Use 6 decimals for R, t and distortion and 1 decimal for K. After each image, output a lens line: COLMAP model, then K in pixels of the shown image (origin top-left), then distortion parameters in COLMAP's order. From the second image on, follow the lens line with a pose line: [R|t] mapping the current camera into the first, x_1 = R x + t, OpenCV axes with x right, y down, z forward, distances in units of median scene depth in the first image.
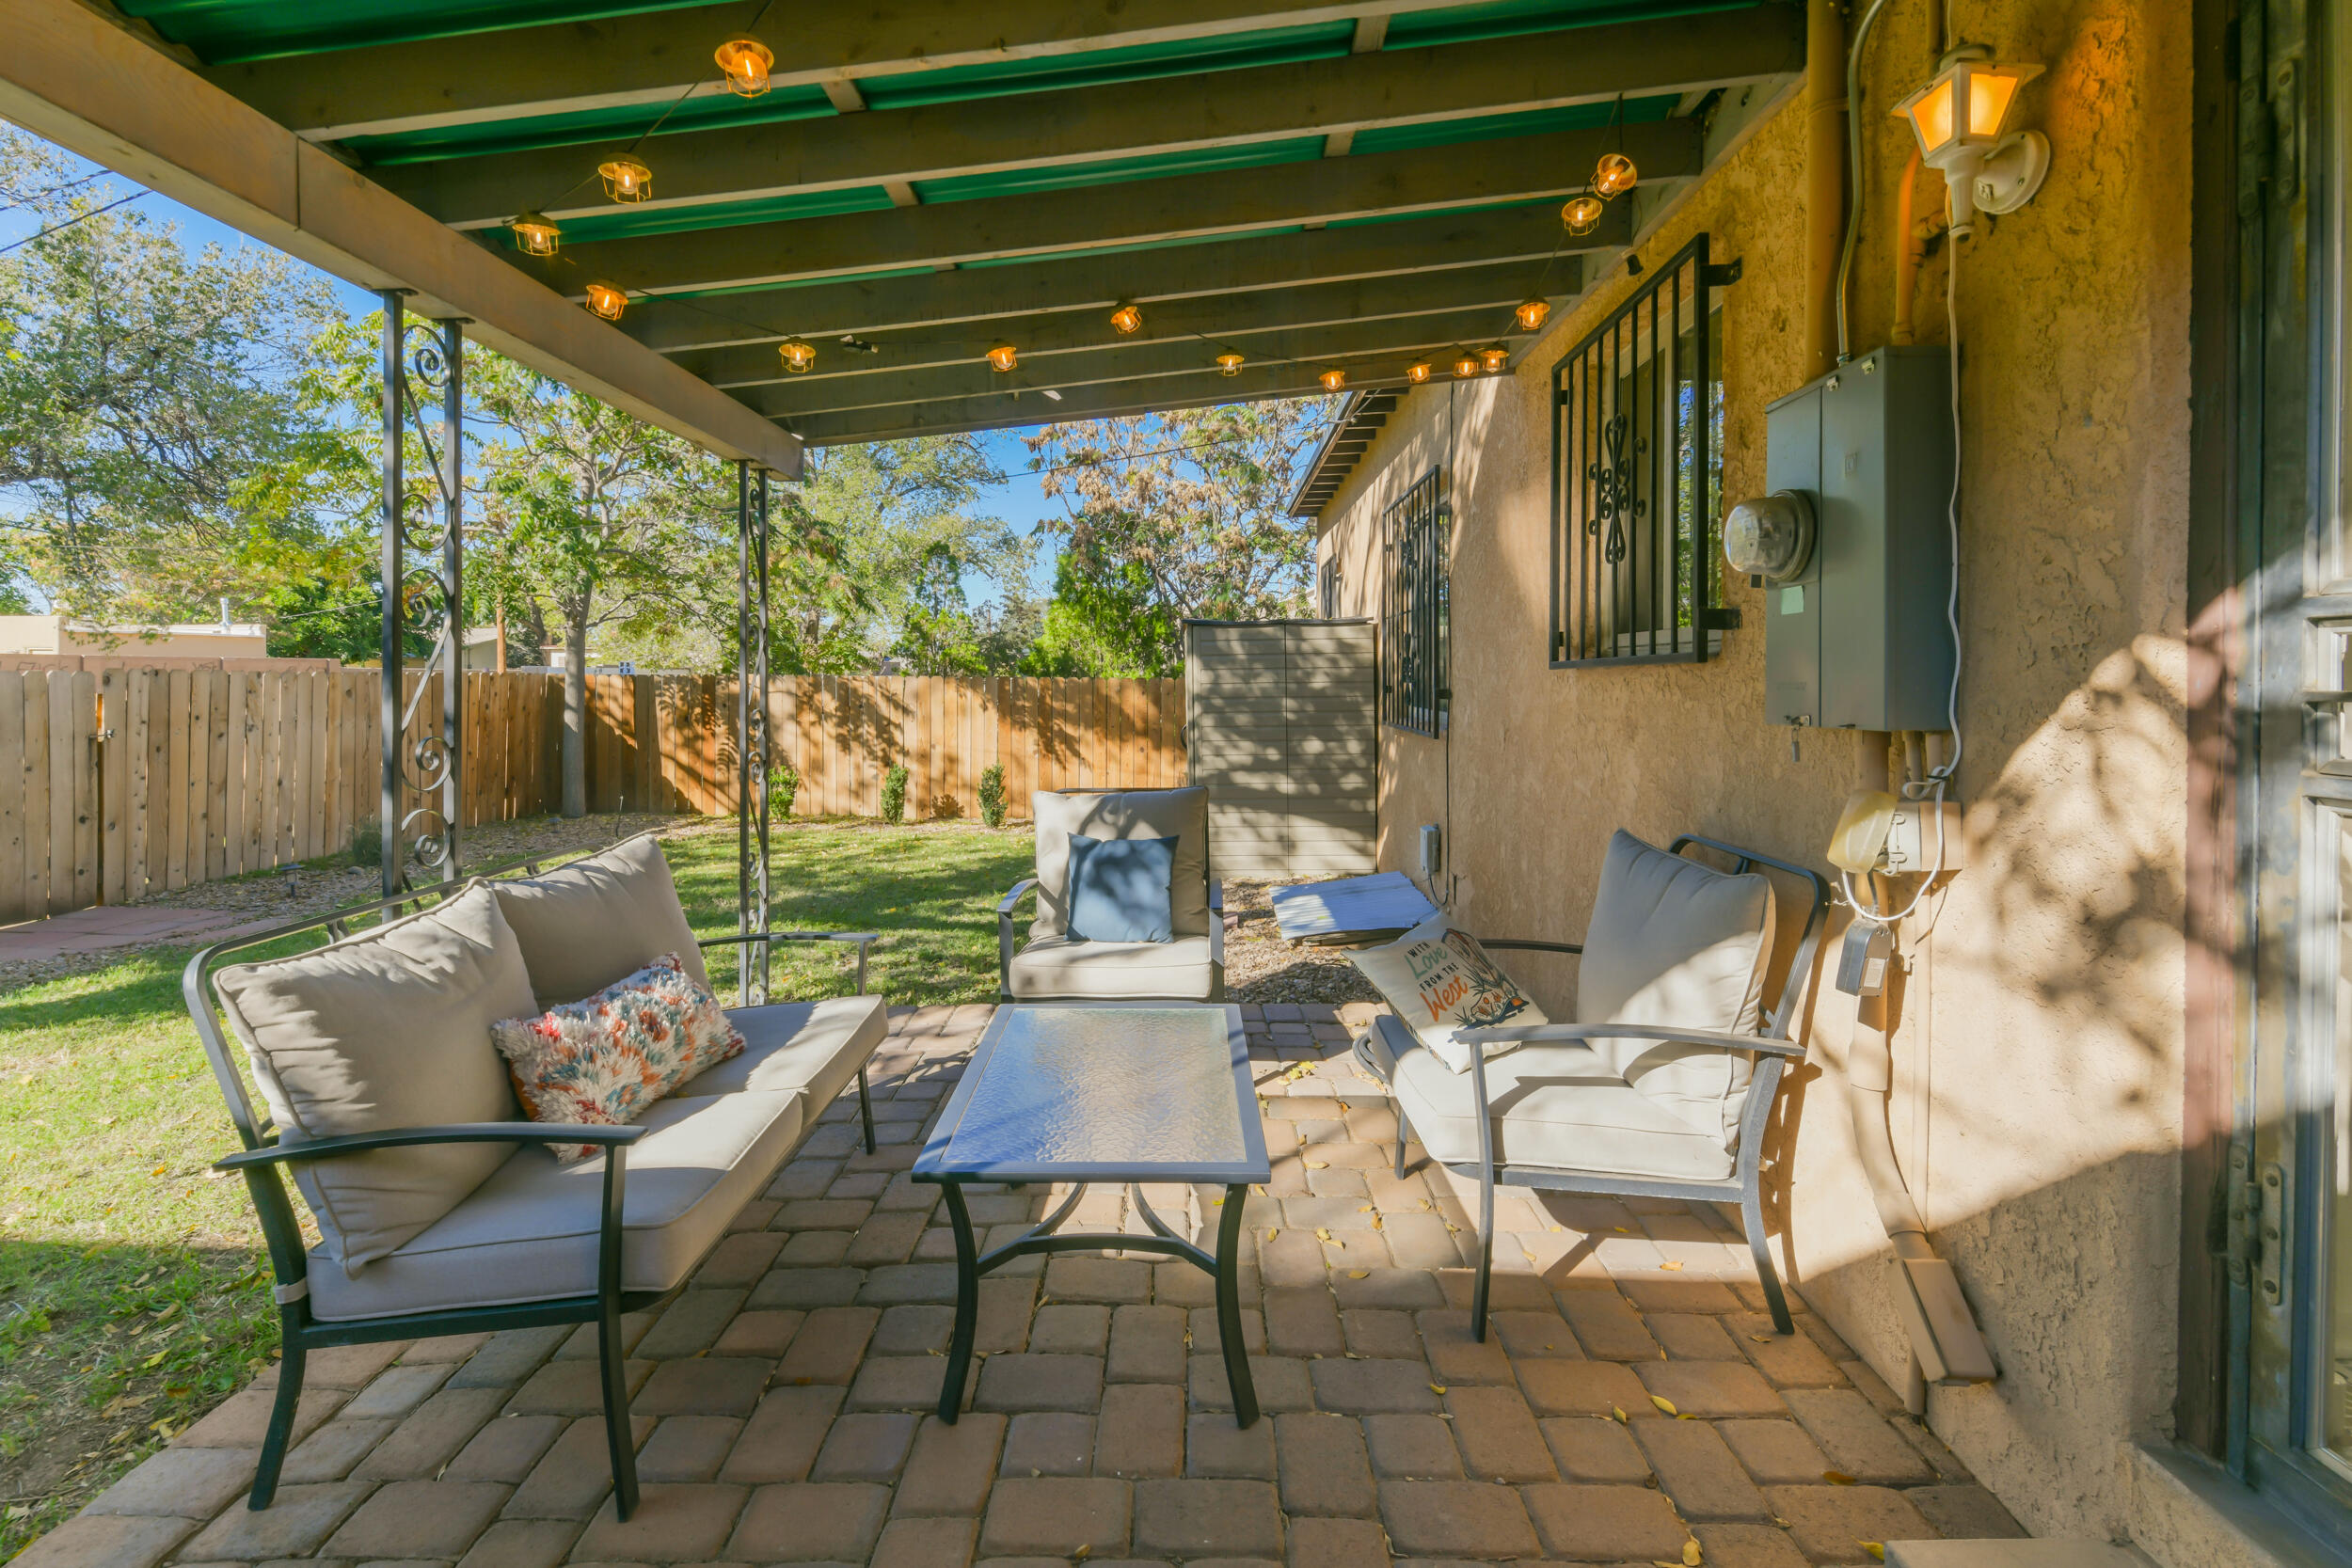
lens RADIAL K [[1042.2, 0, 1138.8], [0, 1042.2, 716.0], [0, 0, 1]] dist [0.017968, -0.010718]
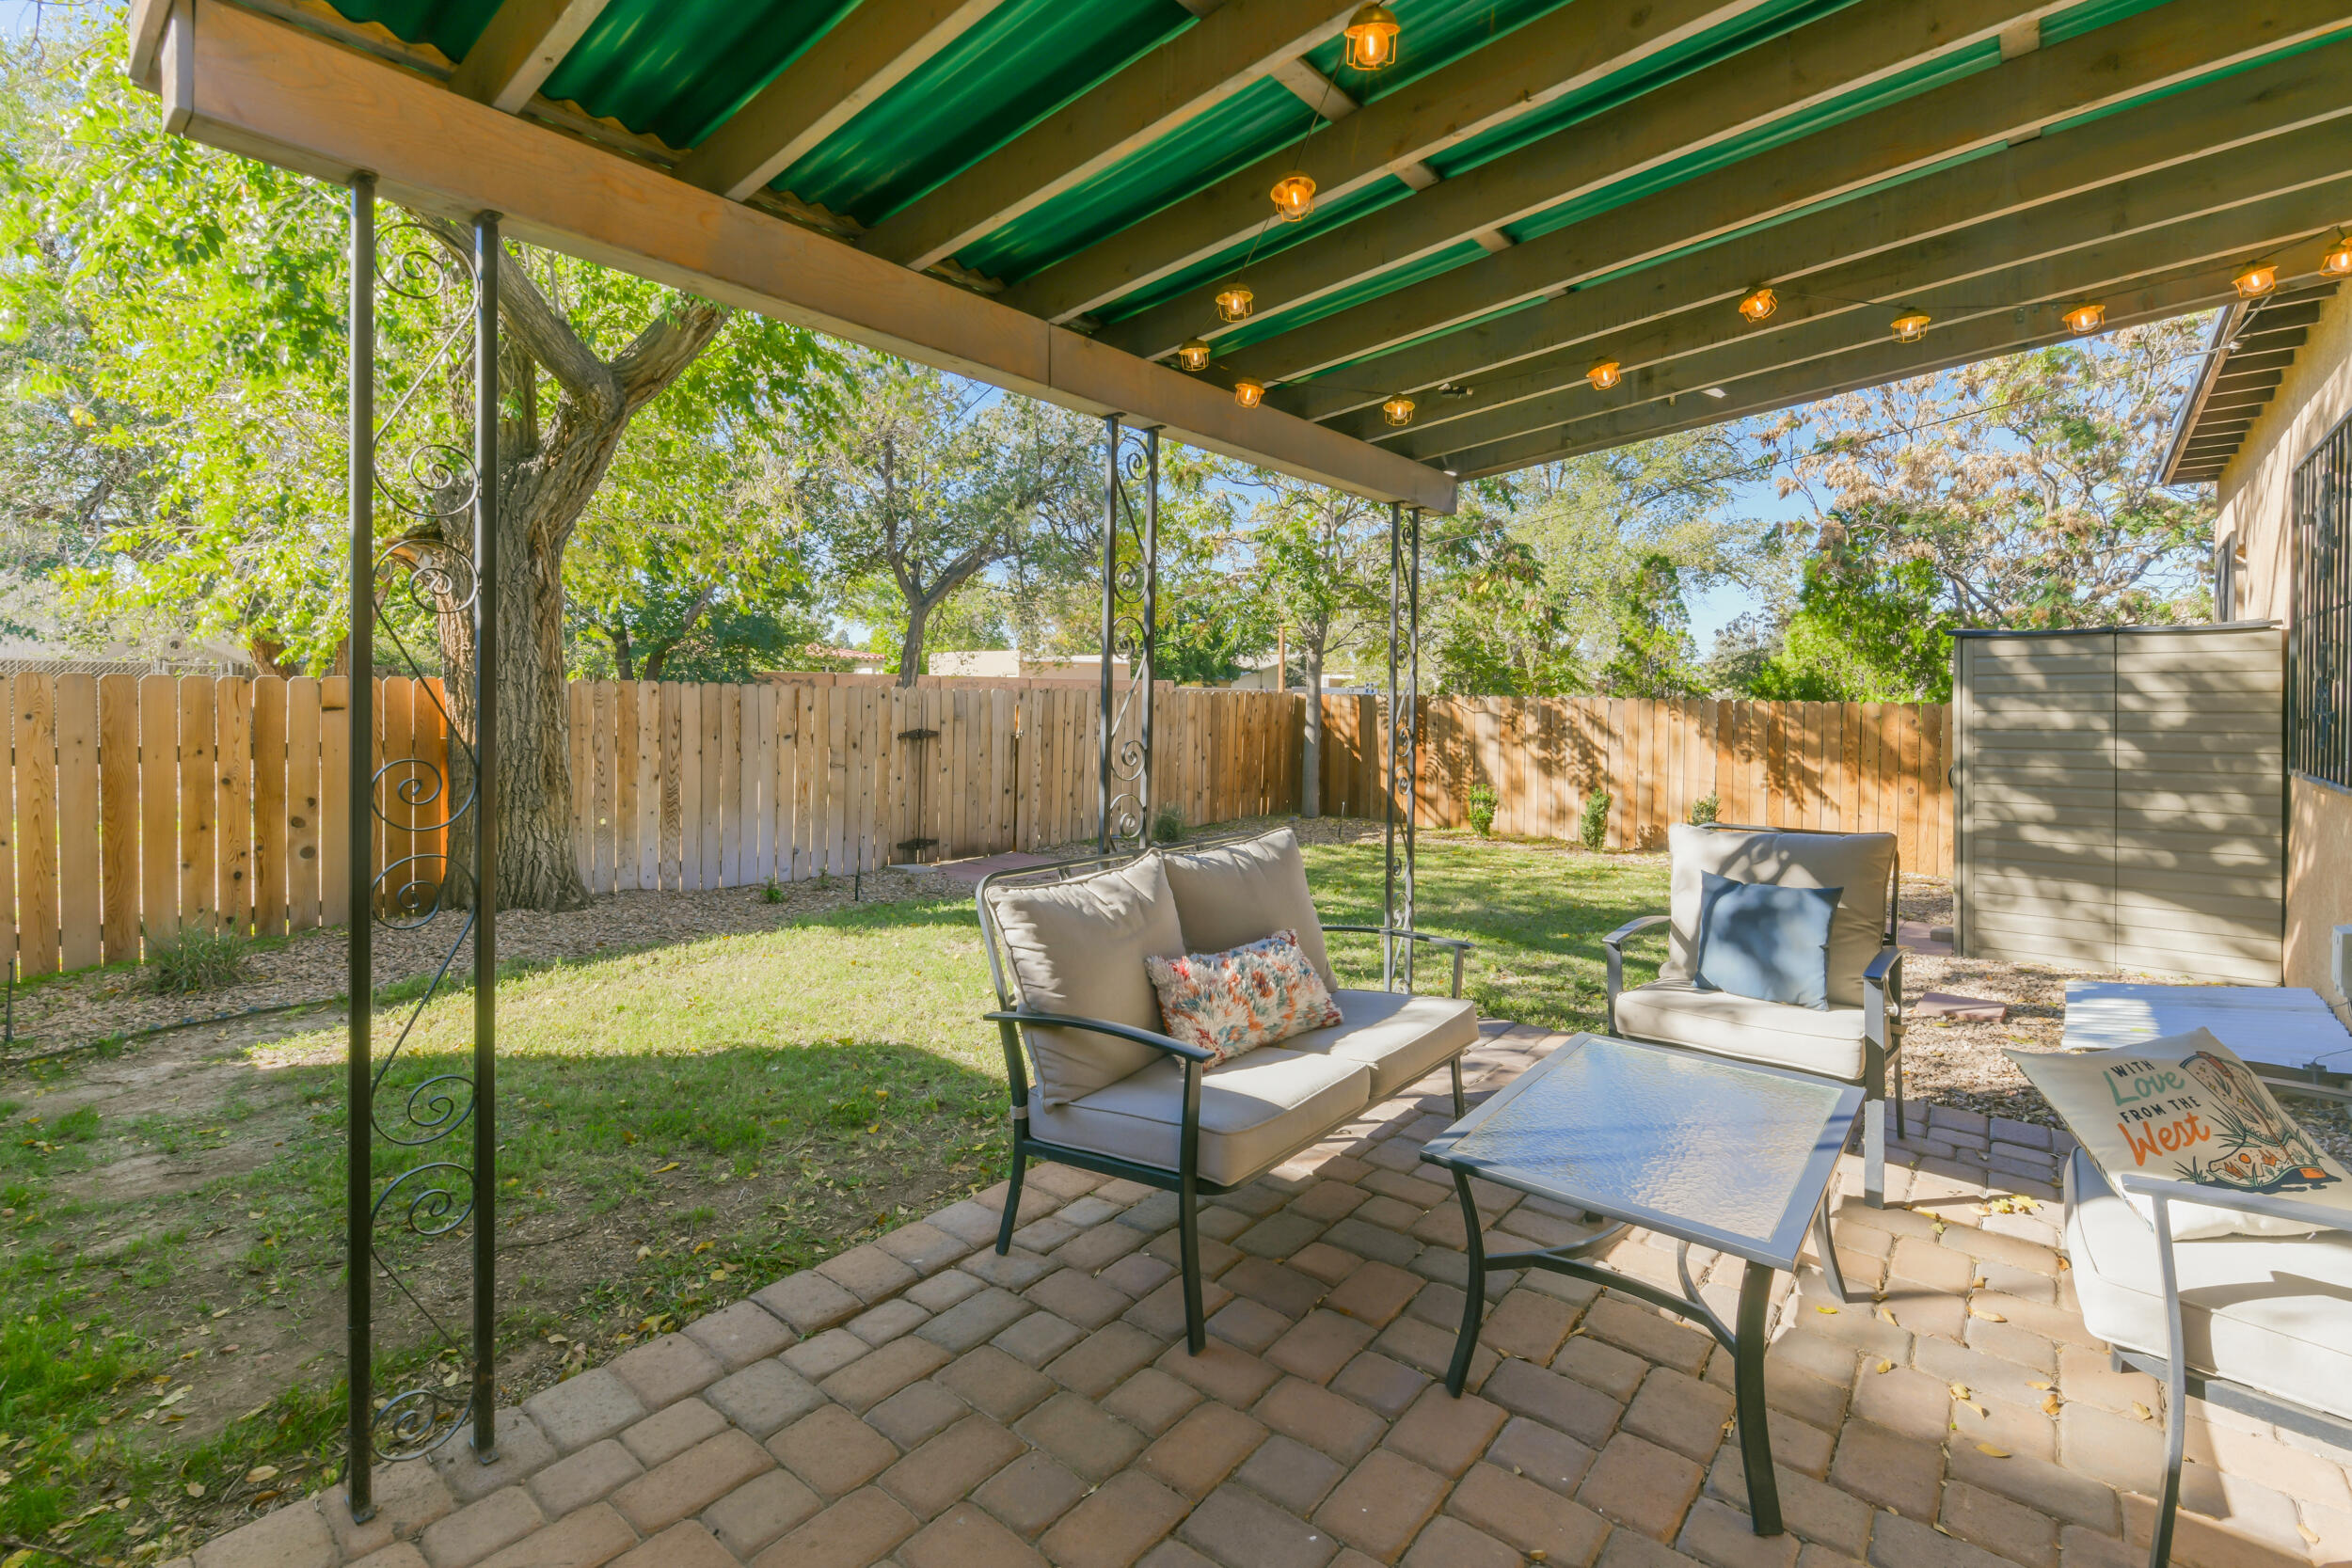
lens RADIAL K [[1042.6, 0, 1167.1], [0, 1042.6, 737.5], [0, 0, 1]] dist [0.019393, -0.010523]
pose [[0.788467, 0.032822, -0.614201, 0.128253], [-0.032262, 0.999408, 0.011991, -0.001257], [0.614231, 0.010361, 0.789059, -0.019864]]
